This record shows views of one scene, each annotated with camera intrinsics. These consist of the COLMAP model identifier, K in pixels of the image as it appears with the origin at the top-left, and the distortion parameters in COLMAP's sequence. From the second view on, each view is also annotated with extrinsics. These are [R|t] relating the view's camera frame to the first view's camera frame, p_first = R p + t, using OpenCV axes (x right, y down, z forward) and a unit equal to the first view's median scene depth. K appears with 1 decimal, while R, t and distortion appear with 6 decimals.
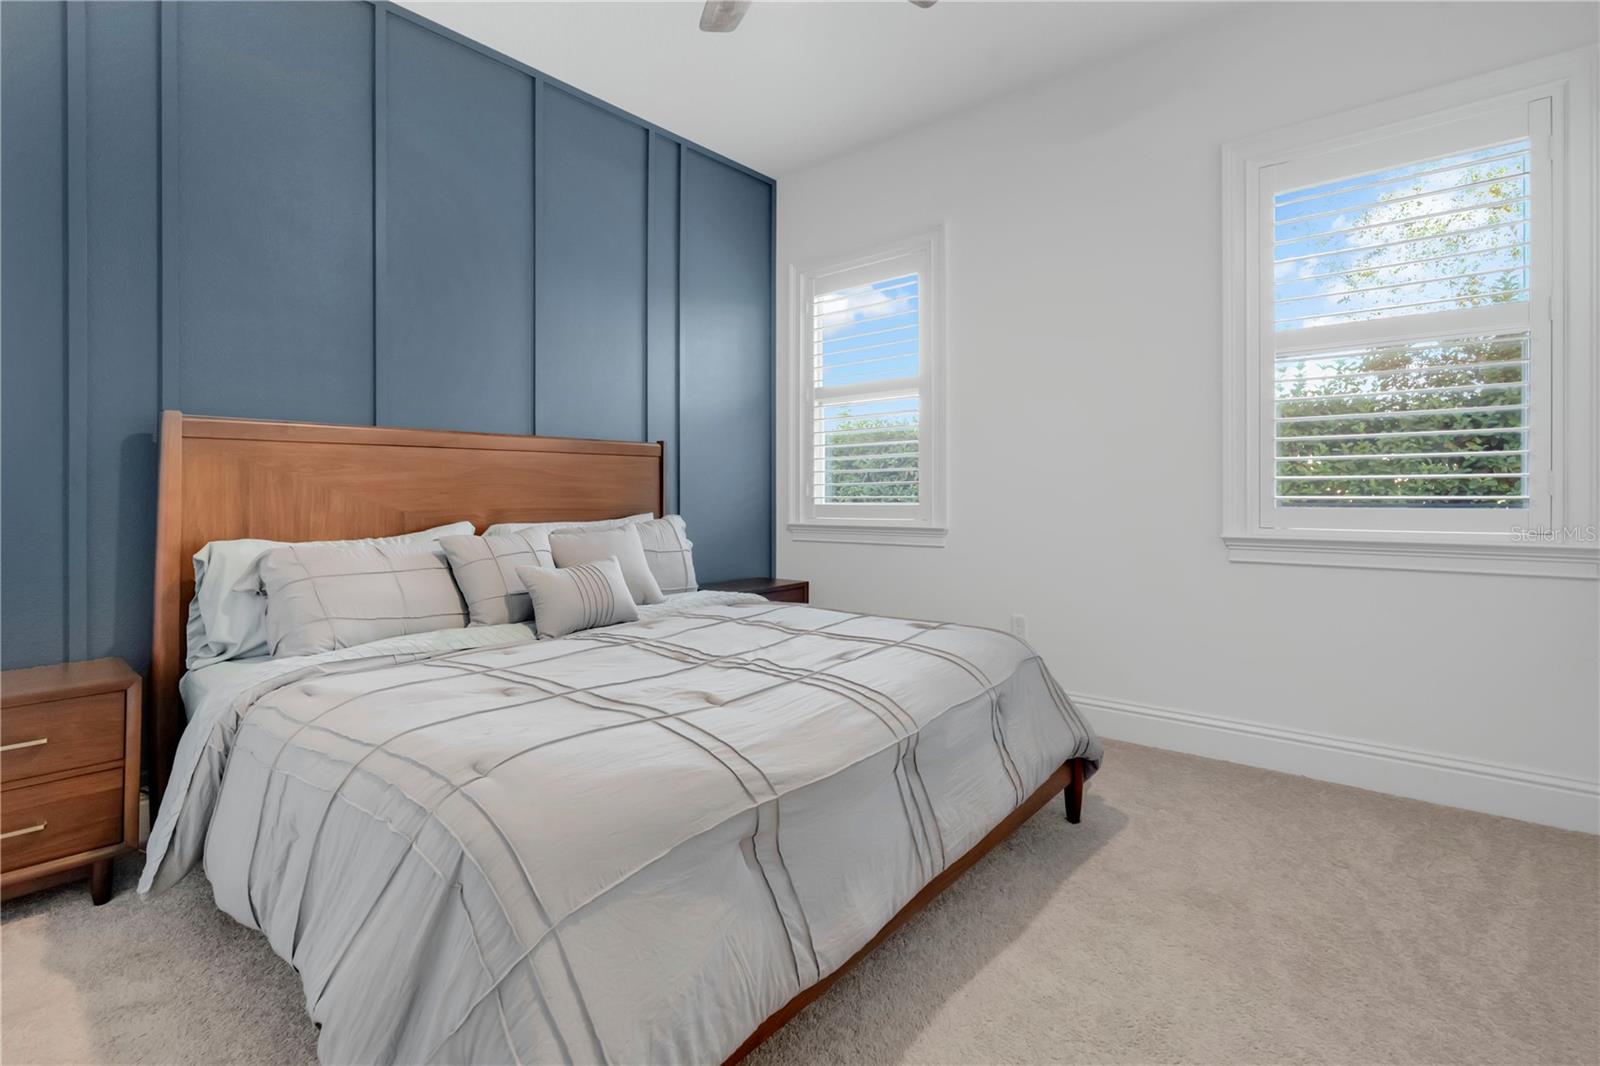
lens RADIAL K [[749.2, 0, 800.3], [0, 749.2, 501.7], [0, 0, 1]] dist [-0.002512, -0.000230]
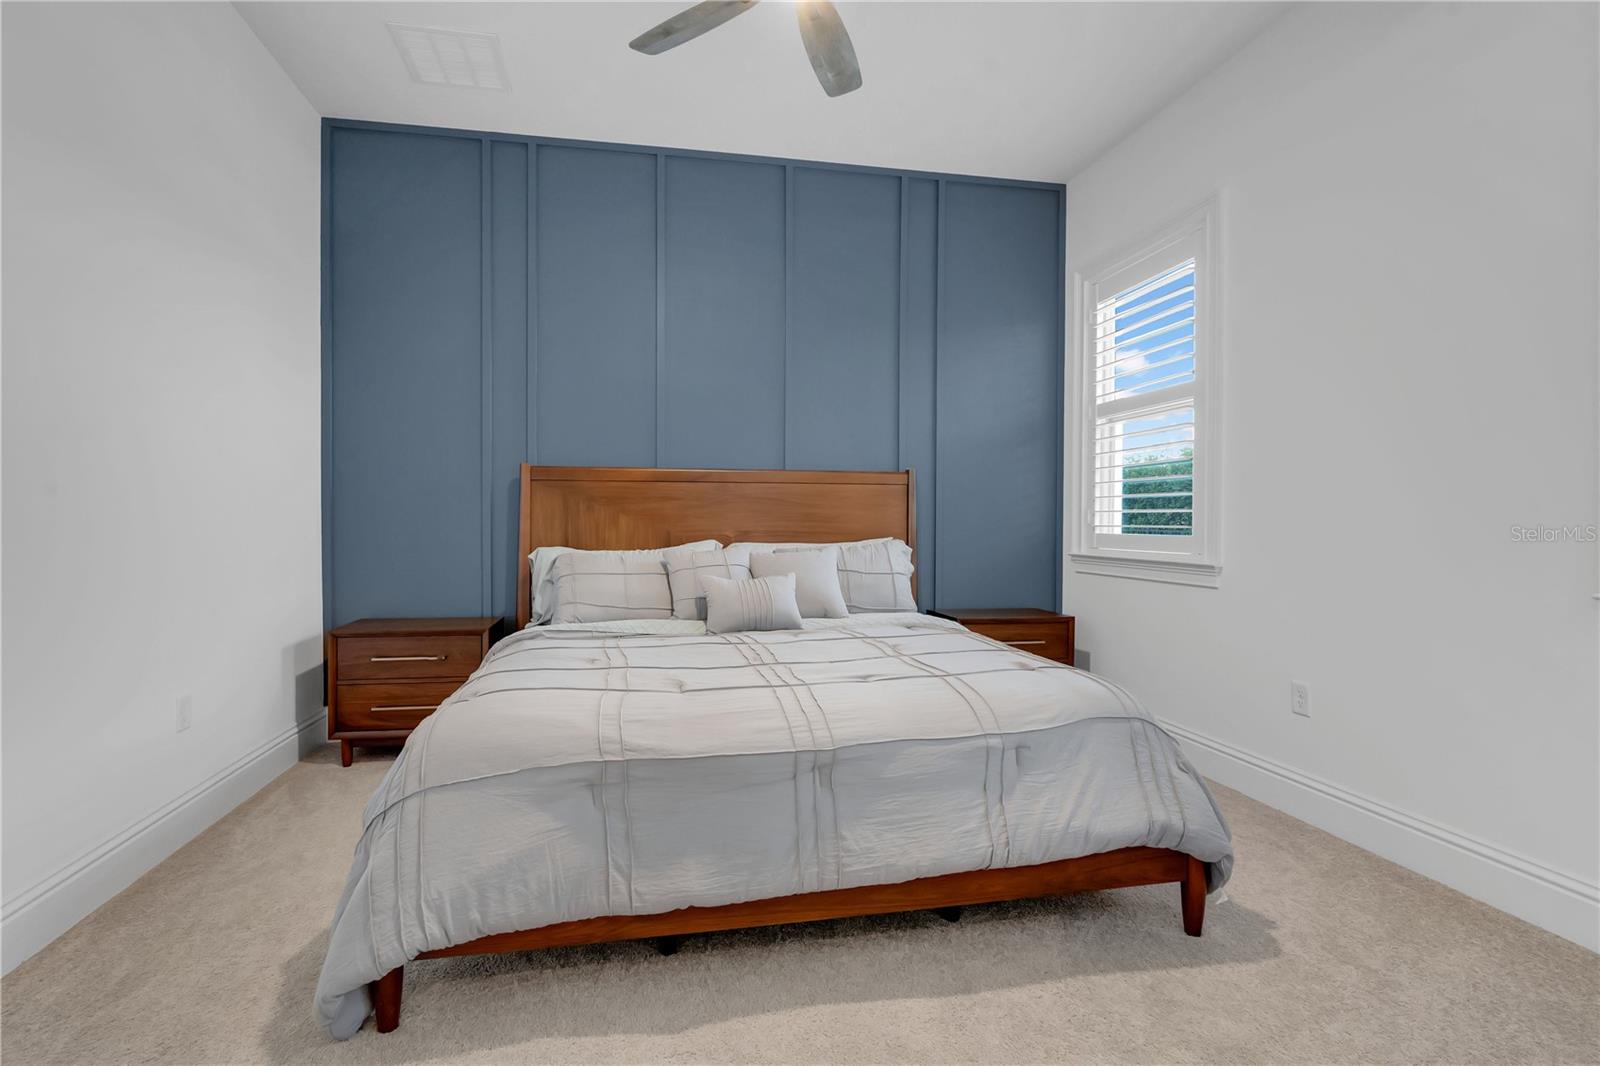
lens RADIAL K [[752.3, 0, 787.0], [0, 752.3, 531.8], [0, 0, 1]] dist [-0.001561, 0.000702]
pose [[0.777972, 0.018965, -0.628013, 0.350338], [-0.016086, 0.999818, 0.010266, -0.001984], [0.628094, 0.002115, 0.778135, 0.068190]]
